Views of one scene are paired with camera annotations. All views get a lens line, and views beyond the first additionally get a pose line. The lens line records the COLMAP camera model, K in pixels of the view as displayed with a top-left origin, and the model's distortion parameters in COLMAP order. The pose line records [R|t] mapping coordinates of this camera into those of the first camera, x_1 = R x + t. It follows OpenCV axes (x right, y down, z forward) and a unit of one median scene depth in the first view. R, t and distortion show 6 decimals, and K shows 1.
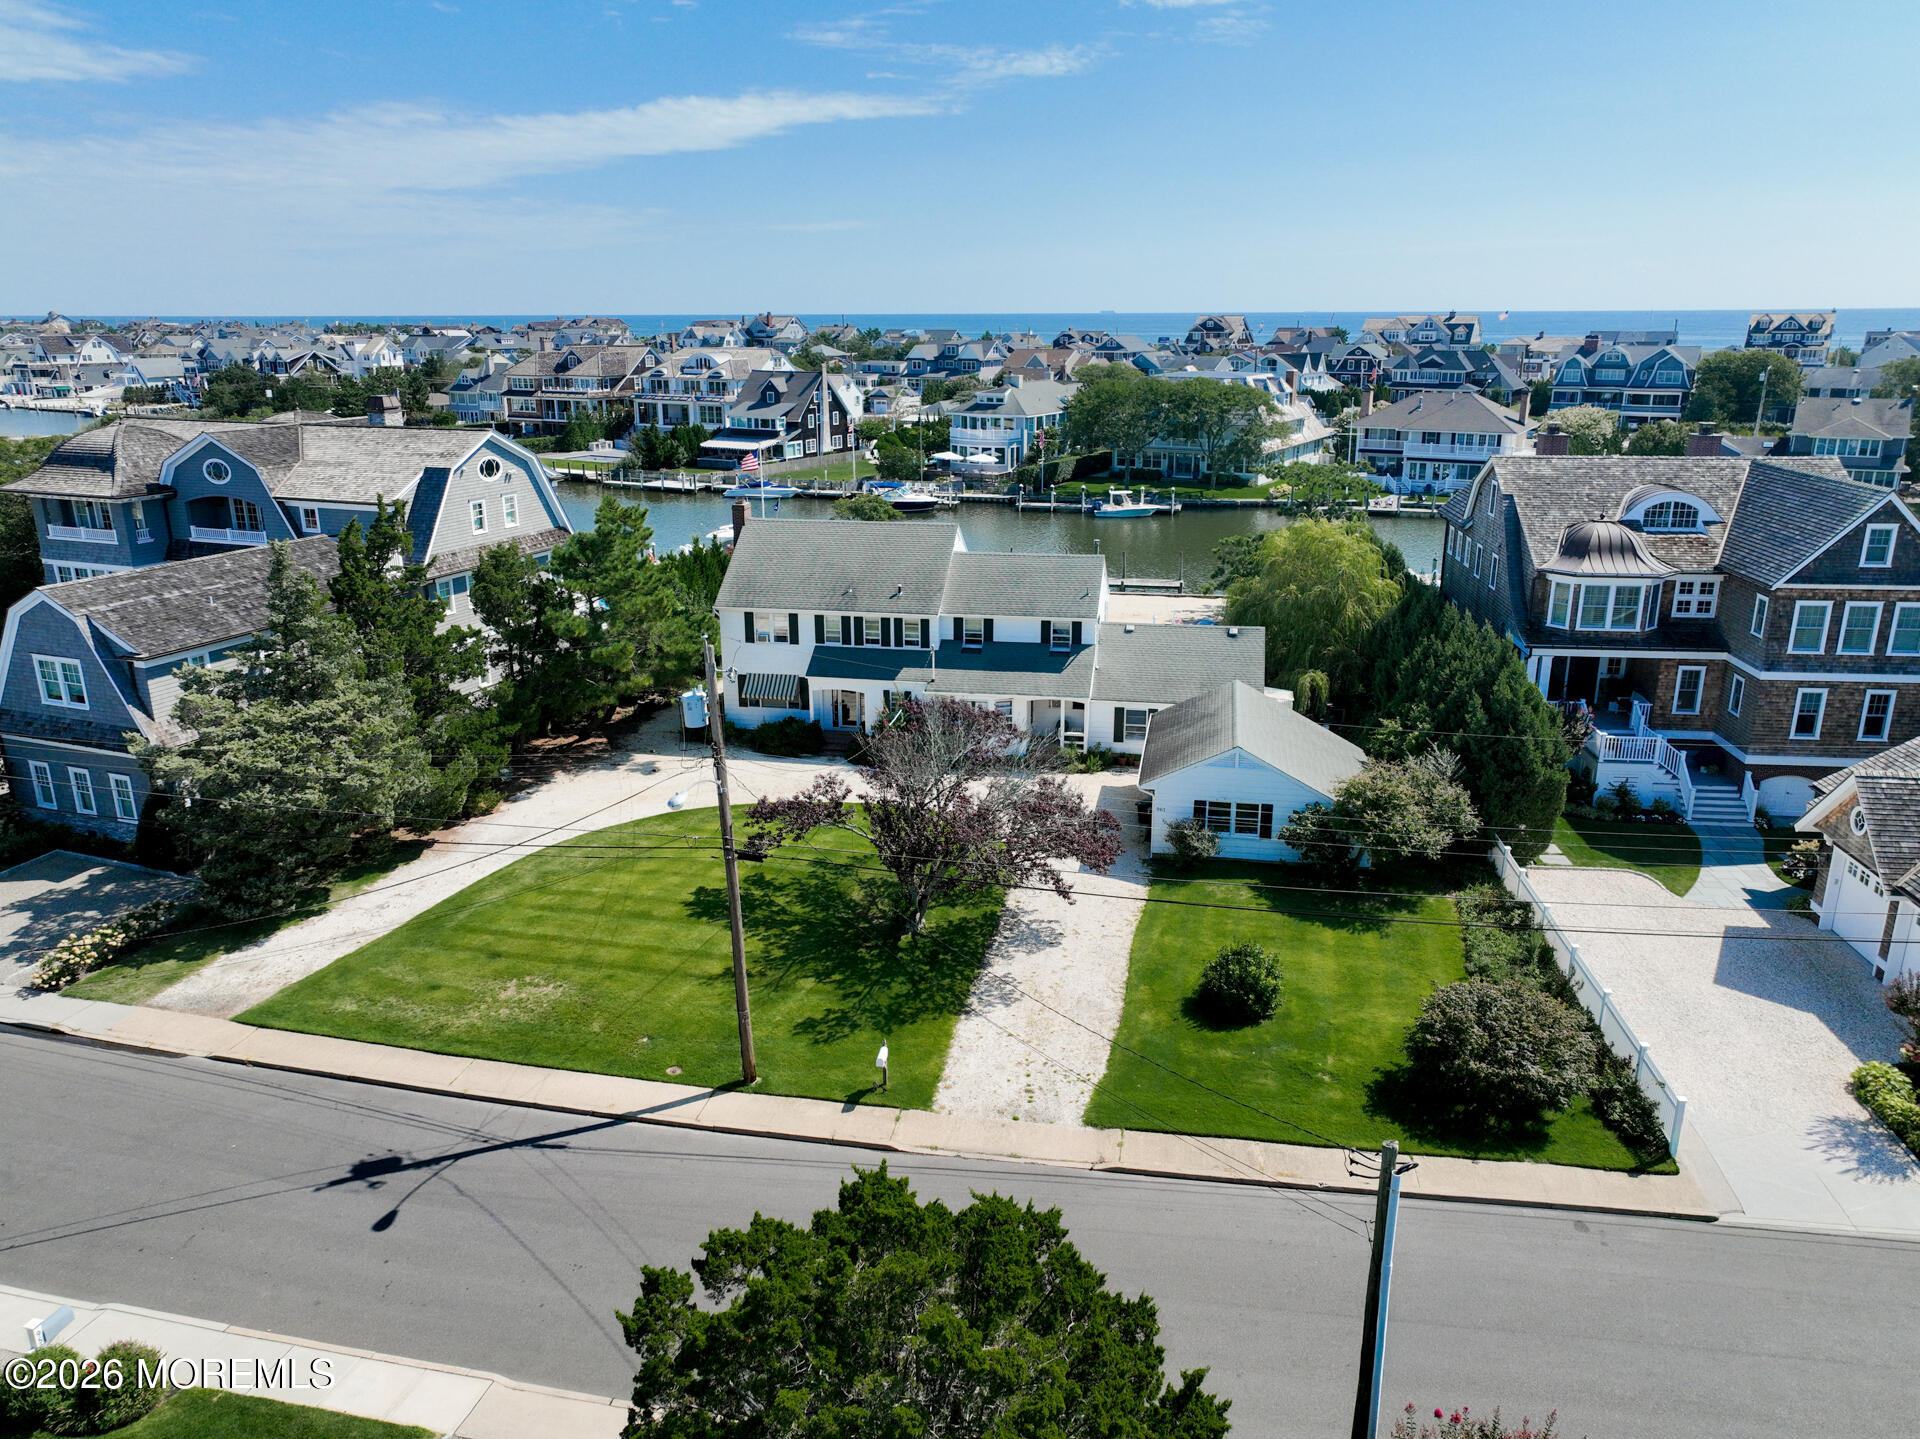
lens RADIAL K [[1348.7, 0, 960.5], [0, 1348.7, 719.9], [0, 0, 1]] dist [0.000057, 0.015884]
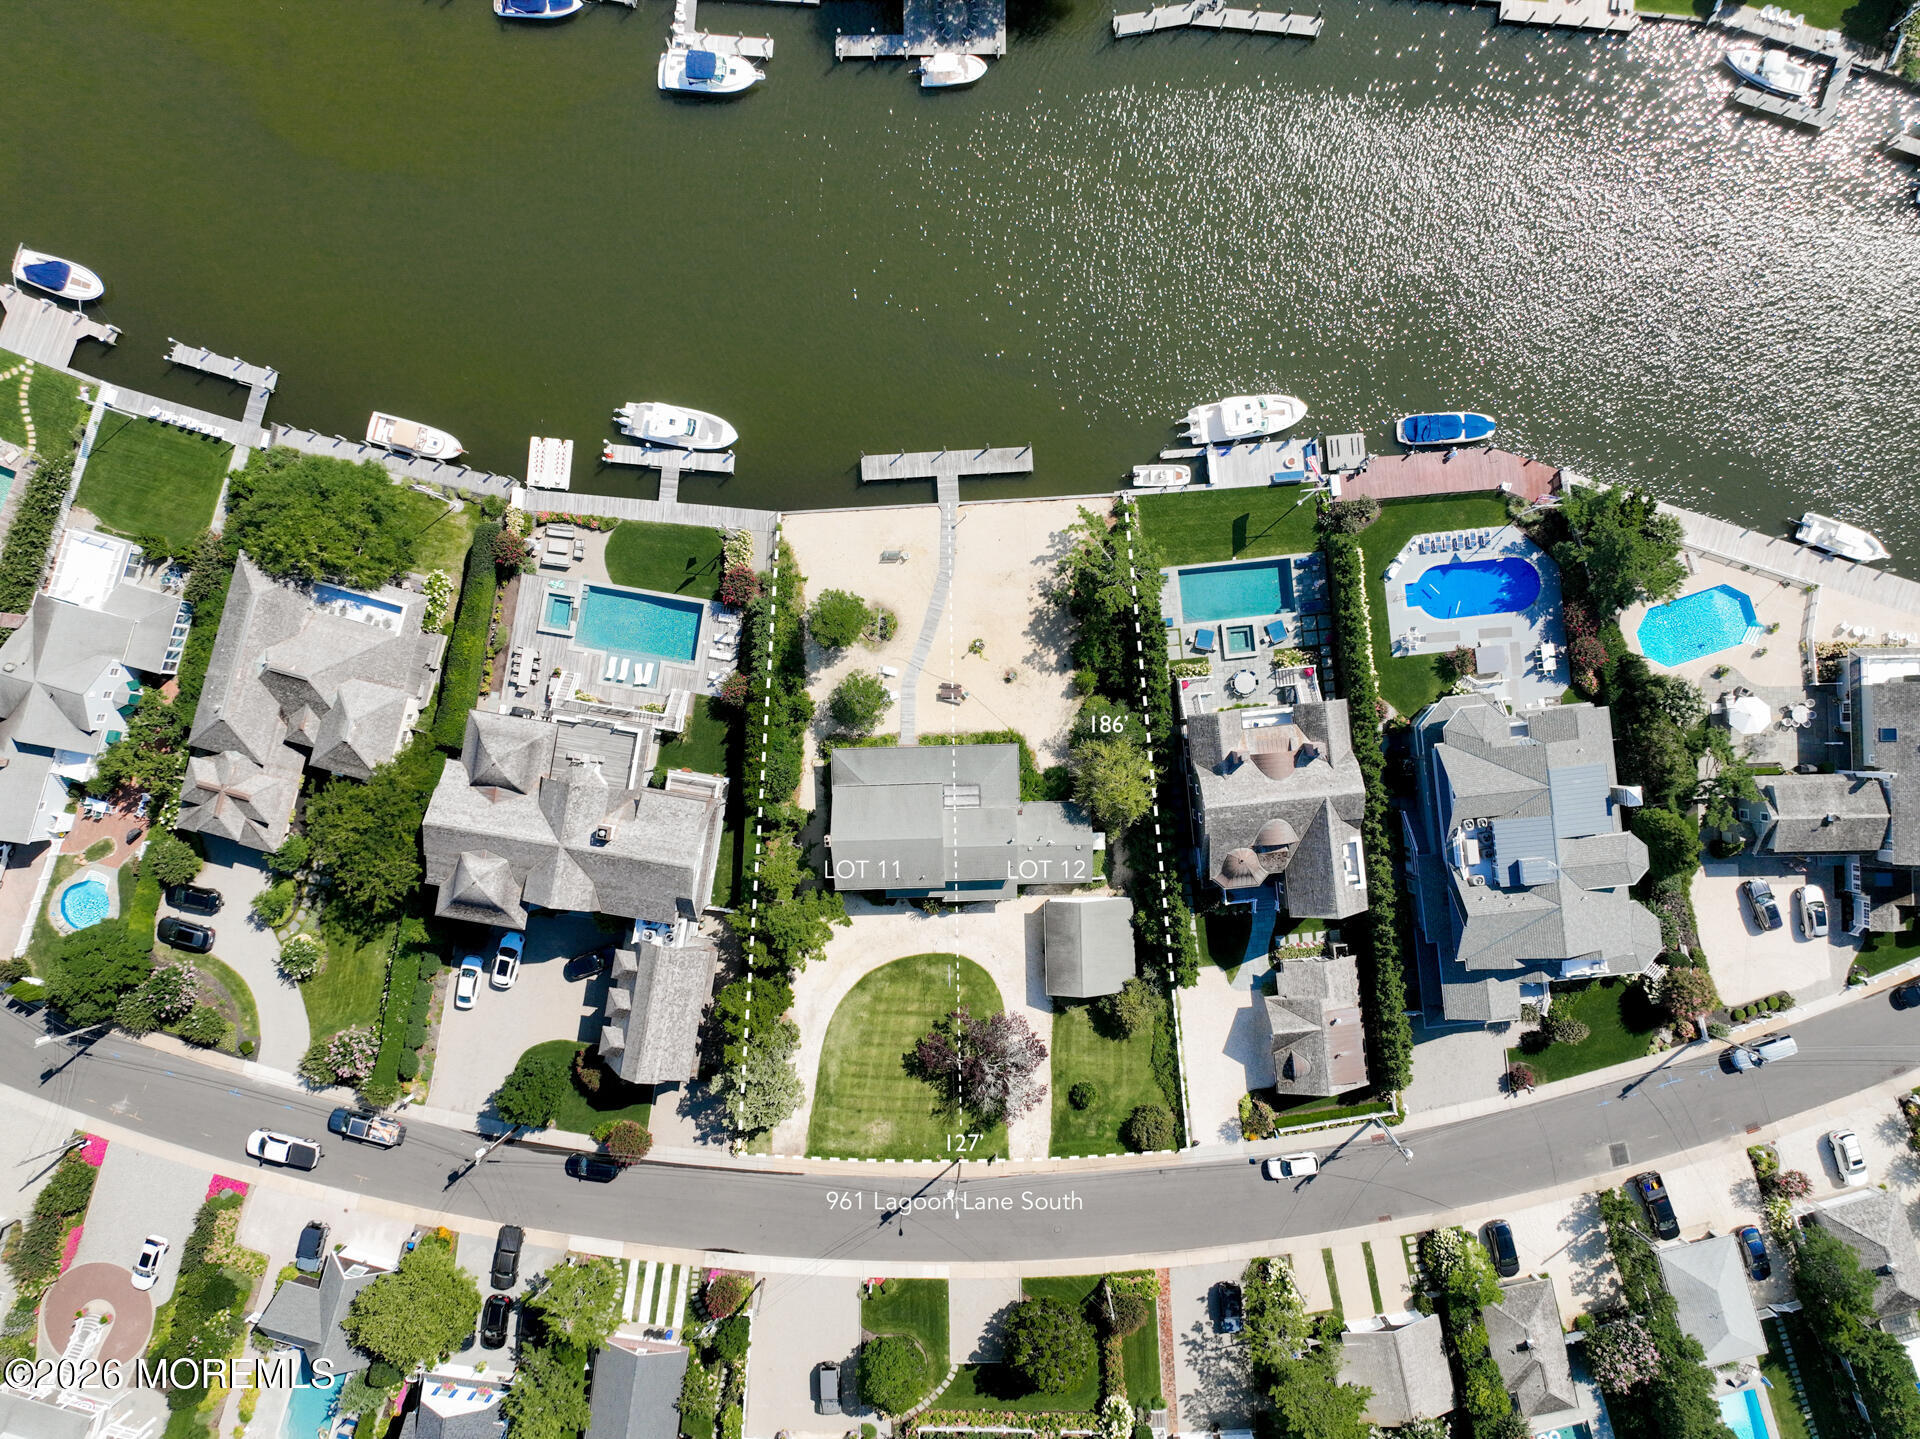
lens RADIAL K [[1348.7, 0, 963.1], [0, 1348.7, 730.9], [0, 0, 1]] dist [0.000057, 0.015884]
pose [[0.977150, -0.212514, -0.003877, 0.071405], [0.065938, 0.285746, 0.956034, -2.174381], [-0.202062, -0.934445, 0.293230, 0.587286]]
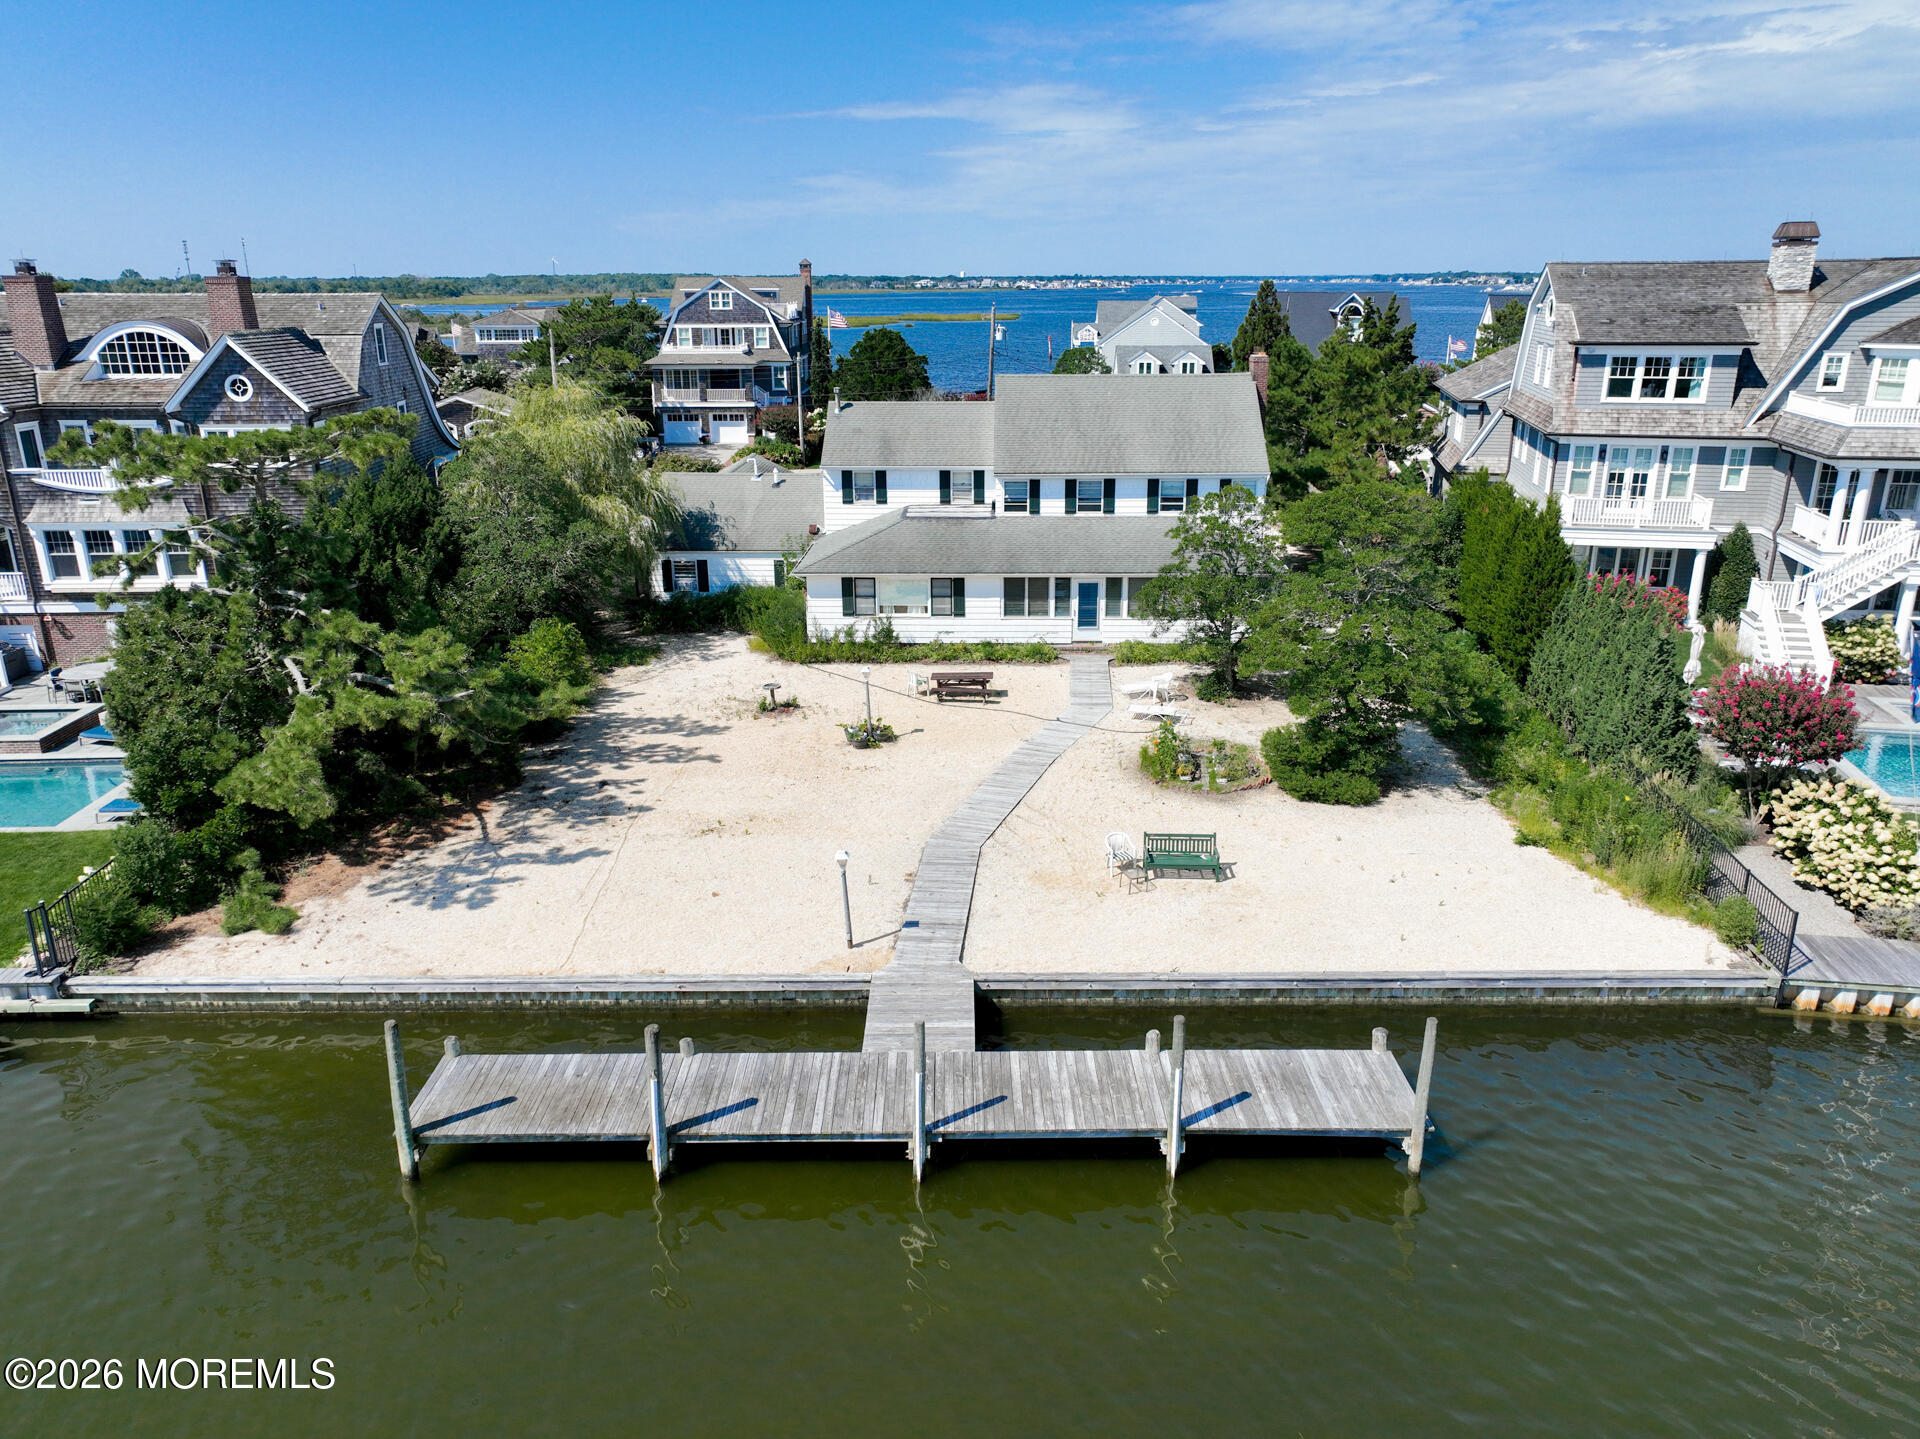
lens RADIAL K [[1348.7, 0, 962.6], [0, 1348.7, 720.4], [0, 0, 1]] dist [0.000057, 0.015884]
pose [[-0.987425, 0.057368, -0.147312, 0.167620], [-0.037223, 0.821267, 0.569329, -0.477854], [0.153644, 0.567653, -0.808804, 1.912357]]
